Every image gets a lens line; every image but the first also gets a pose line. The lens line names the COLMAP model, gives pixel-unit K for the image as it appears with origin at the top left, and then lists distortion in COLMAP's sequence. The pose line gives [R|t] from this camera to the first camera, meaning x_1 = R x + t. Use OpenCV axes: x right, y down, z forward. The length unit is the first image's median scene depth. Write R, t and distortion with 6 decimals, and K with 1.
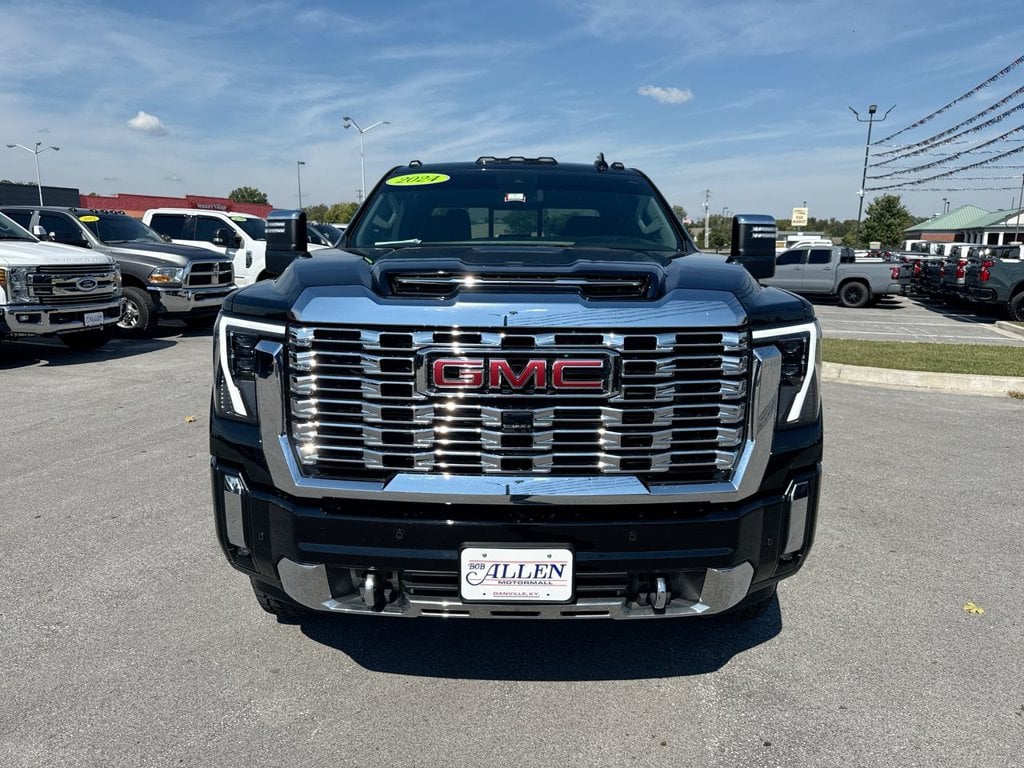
lens RADIAL K [[719.3, 0, 511.4], [0, 719.3, 388.1], [0, 0, 1]] dist [0.073224, -0.096602]
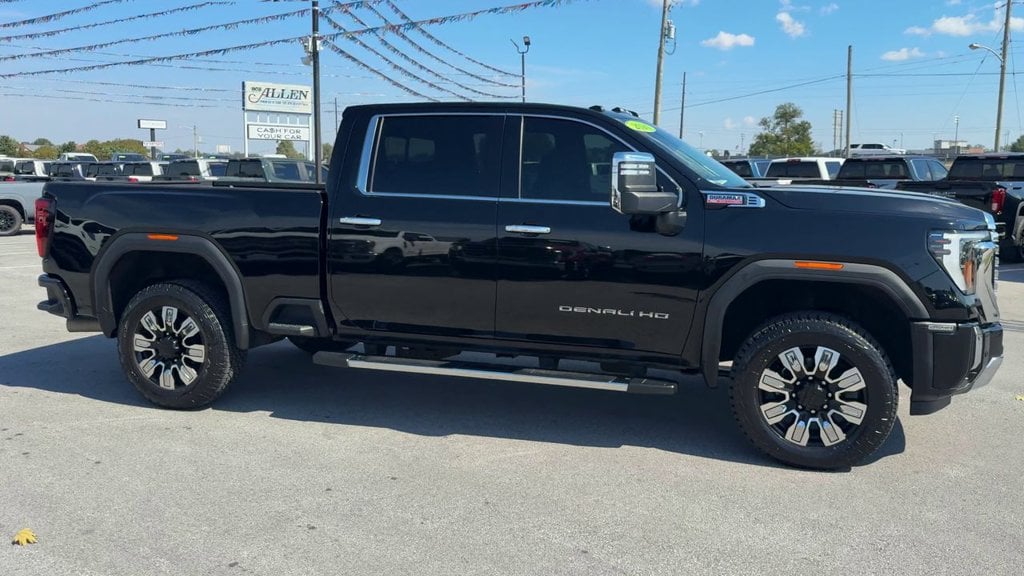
lens RADIAL K [[787.5, 0, 583.6], [0, 787.5, 265.8], [0, 0, 1]] dist [0.044156, -0.006936]
pose [[0.271623, -0.118375, 0.955096, -2.586619], [0.174869, 0.981958, 0.071973, -0.335537], [-0.946383, 0.147468, 0.287423, 1.433979]]
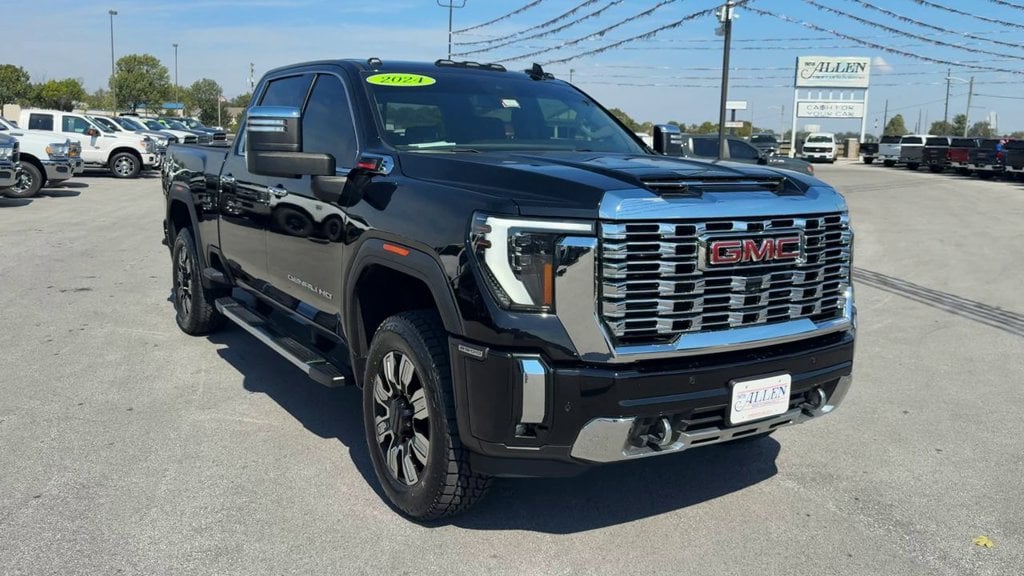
lens RADIAL K [[861.3, 0, 550.2], [0, 861.3, 247.5], [0, 0, 1]] dist [0.089815, -0.122319]
pose [[0.831558, -0.055445, 0.552664, -1.188189], [0.088845, 0.995471, -0.033810, -0.003714], [-0.548287, 0.077216, 0.832718, -0.155914]]
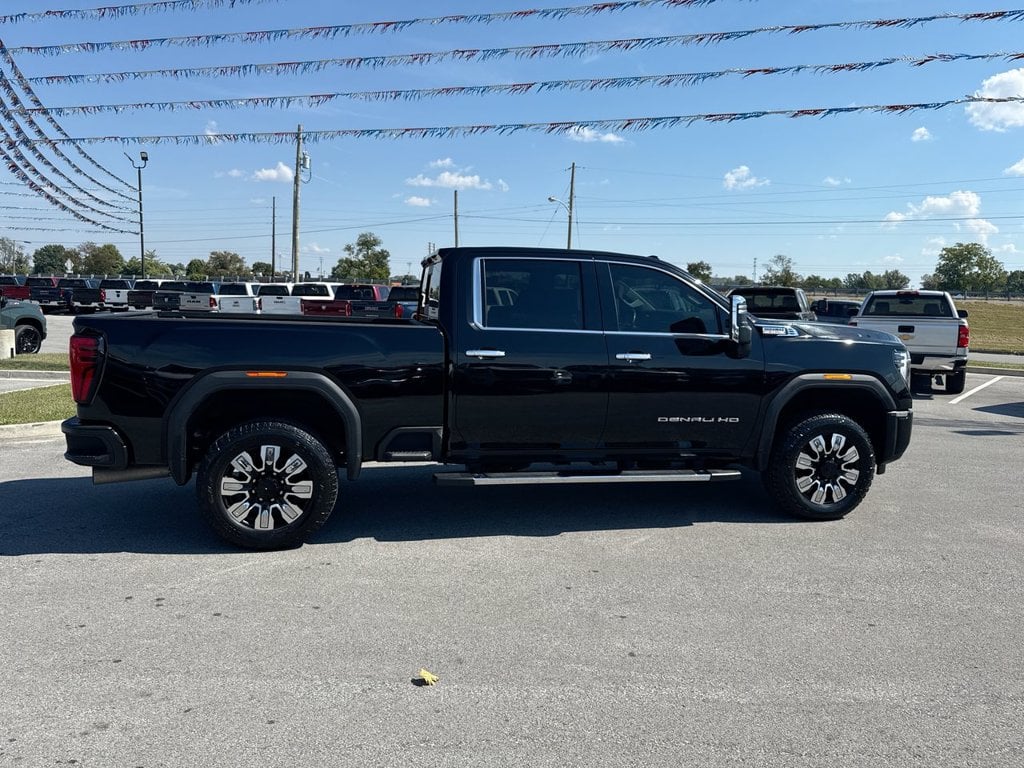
lens RADIAL K [[710.6, 0, 515.6], [0, 710.6, 386.4], [0, 0, 1]] dist [0.084664, -0.148614]
pose [[-0.192287, -0.131643, 0.972469, -2.824191], [0.163300, 0.972853, 0.163985, -0.676482], [-0.967656, 0.190337, -0.165570, 3.037471]]
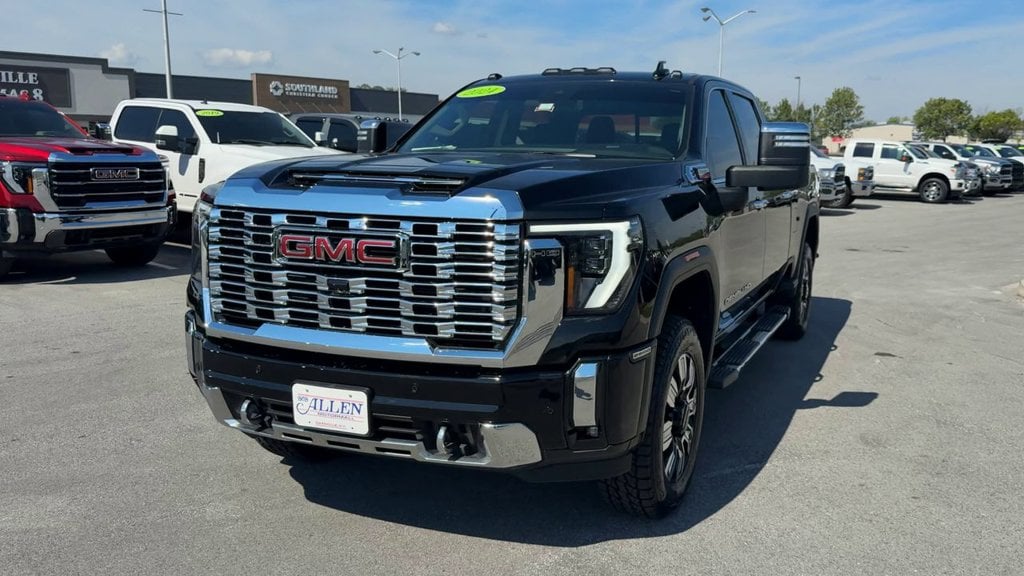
lens RADIAL K [[860.1, 0, 597.2], [0, 860.1, 285.2], [0, 0, 1]] dist [0.065585, -0.004645]
pose [[0.940985, 0.059066, -0.333255, 0.922647], [-0.073733, 0.996780, -0.031525, 0.055717], [0.330320, 0.054236, 0.942309, -0.276746]]
